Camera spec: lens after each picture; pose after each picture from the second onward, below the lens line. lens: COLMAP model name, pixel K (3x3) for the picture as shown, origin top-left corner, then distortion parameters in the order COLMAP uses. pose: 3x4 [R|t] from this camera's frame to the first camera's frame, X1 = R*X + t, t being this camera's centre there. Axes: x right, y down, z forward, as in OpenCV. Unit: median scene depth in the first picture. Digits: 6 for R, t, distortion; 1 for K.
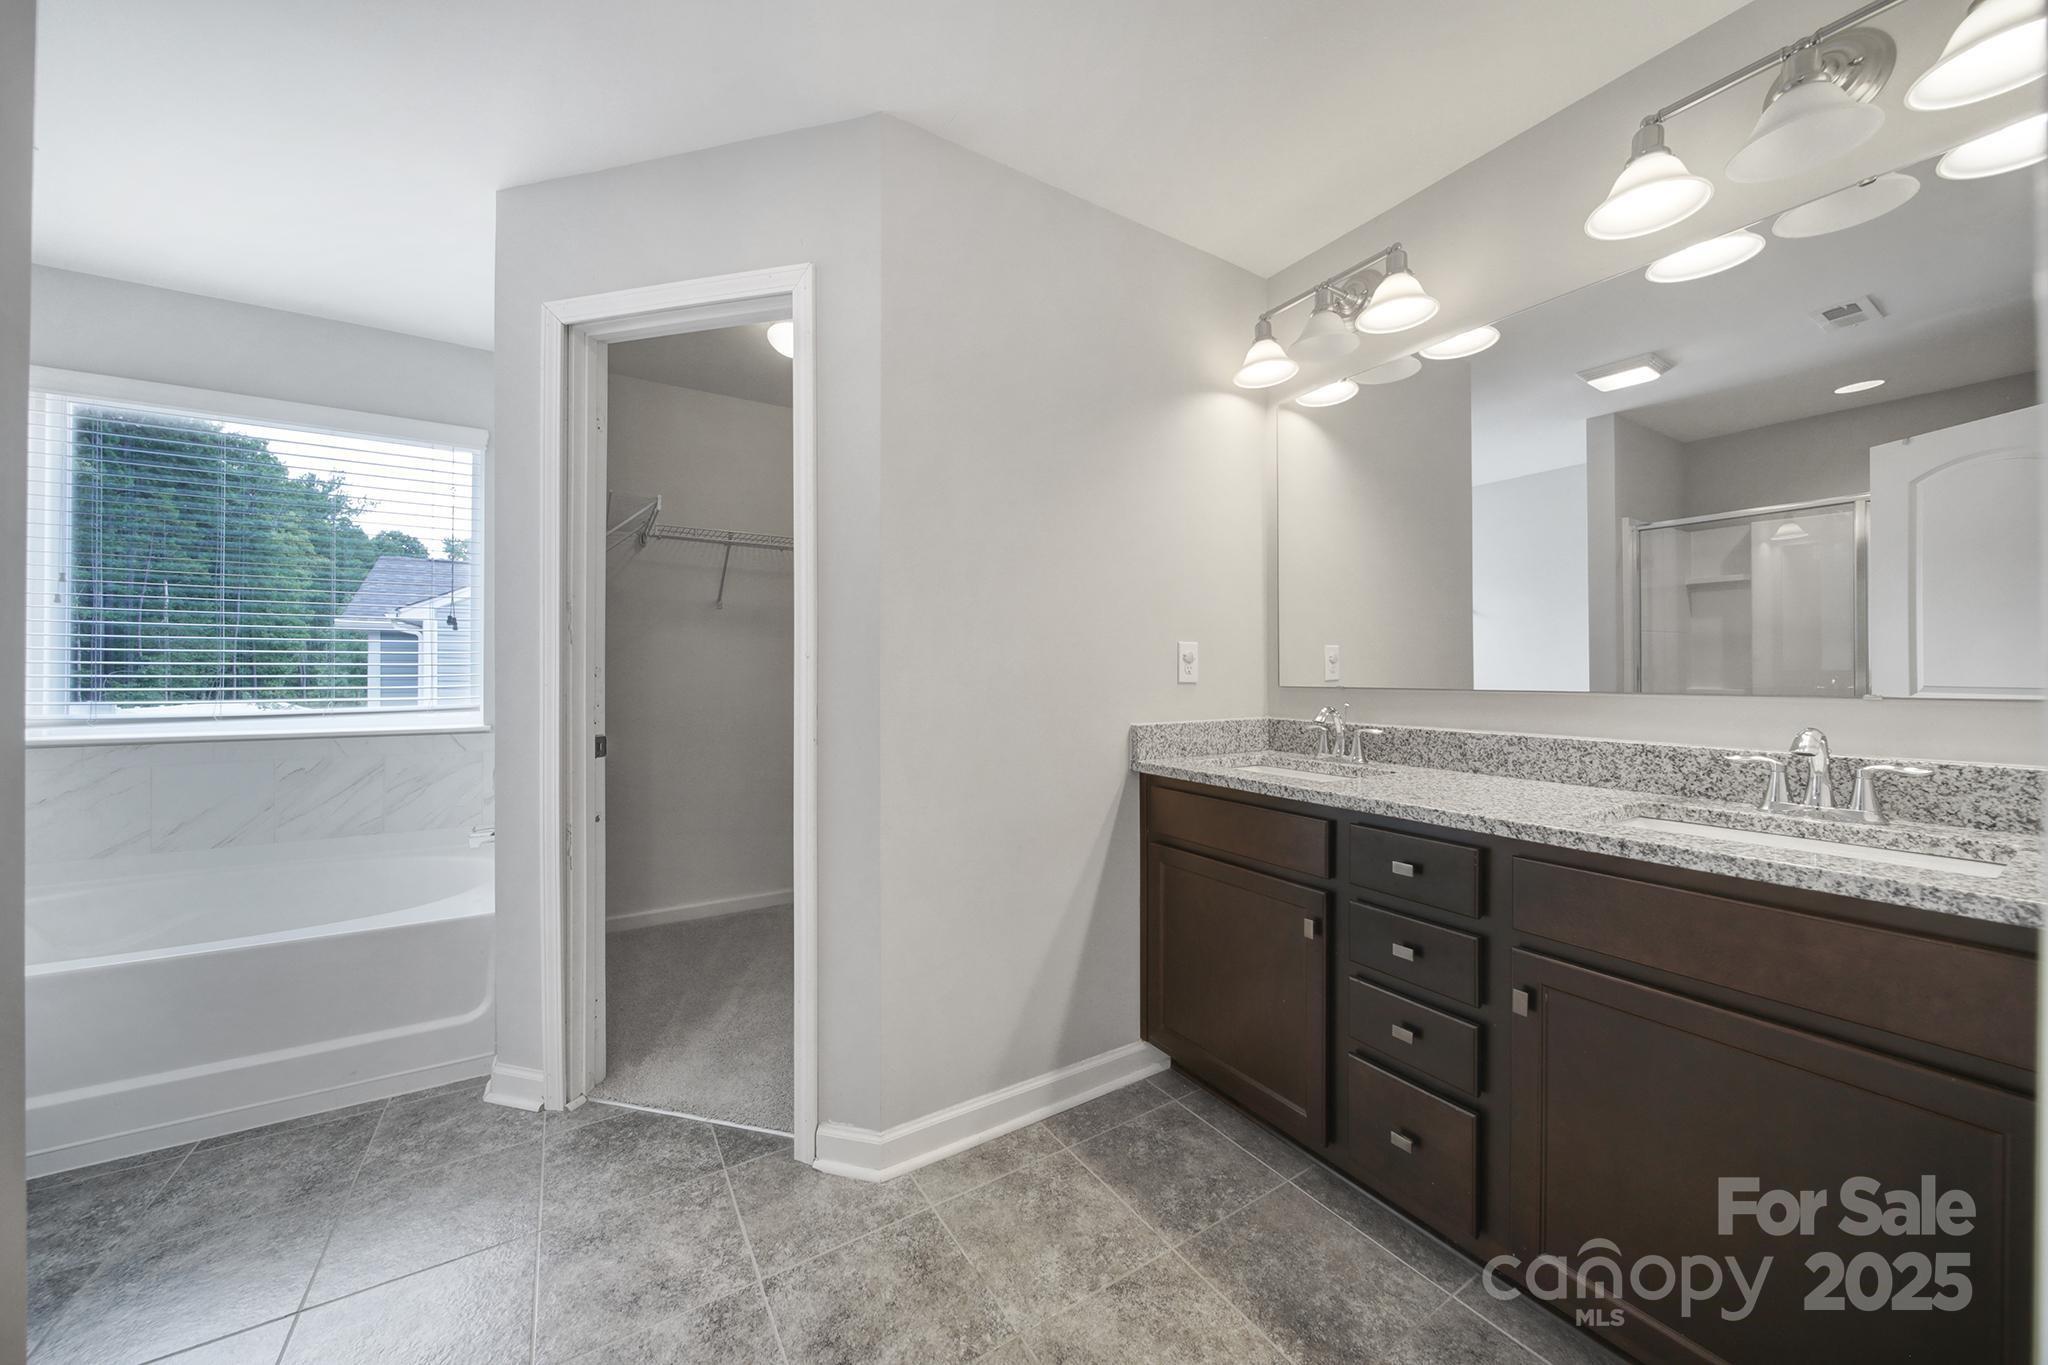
lens RADIAL K [[726.6, 0, 1024.6], [0, 726.6, 674.4], [0, 0, 1]] dist [0.005339, -0.000102]
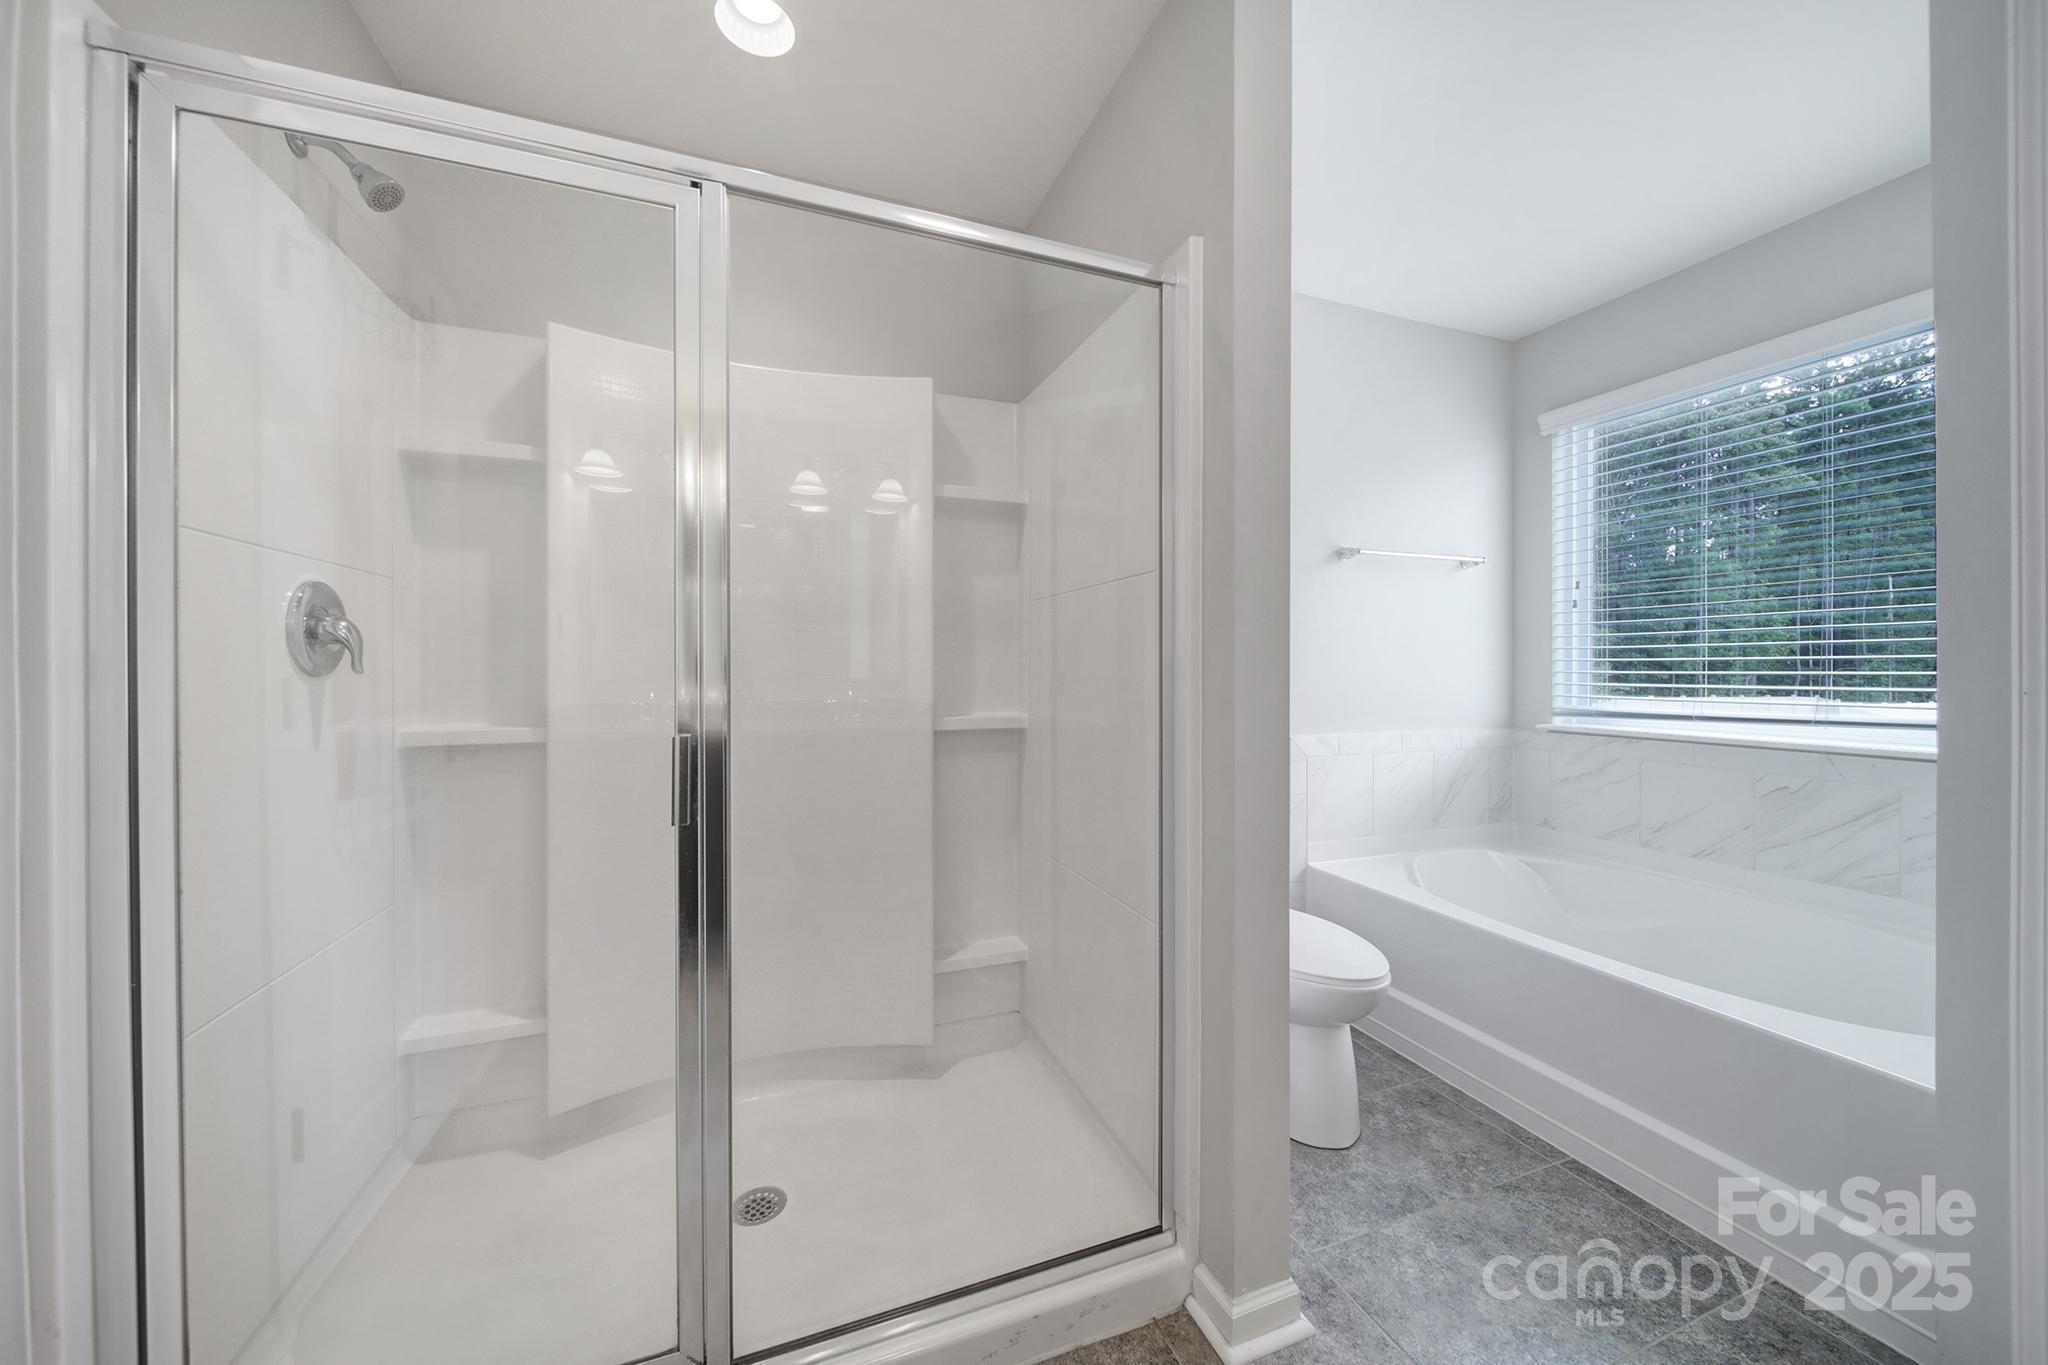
lens RADIAL K [[726.6, 0, 1018.7], [0, 726.6, 675.4], [0, 0, 1]] dist [0.005339, -0.000102]
pose [[-0.188120, 0.004700, -0.982135, -0.041346], [0.000158, 0.999989, 0.004756, 0.002273], [0.982146, 0.000740, -0.188119, 0.340131]]
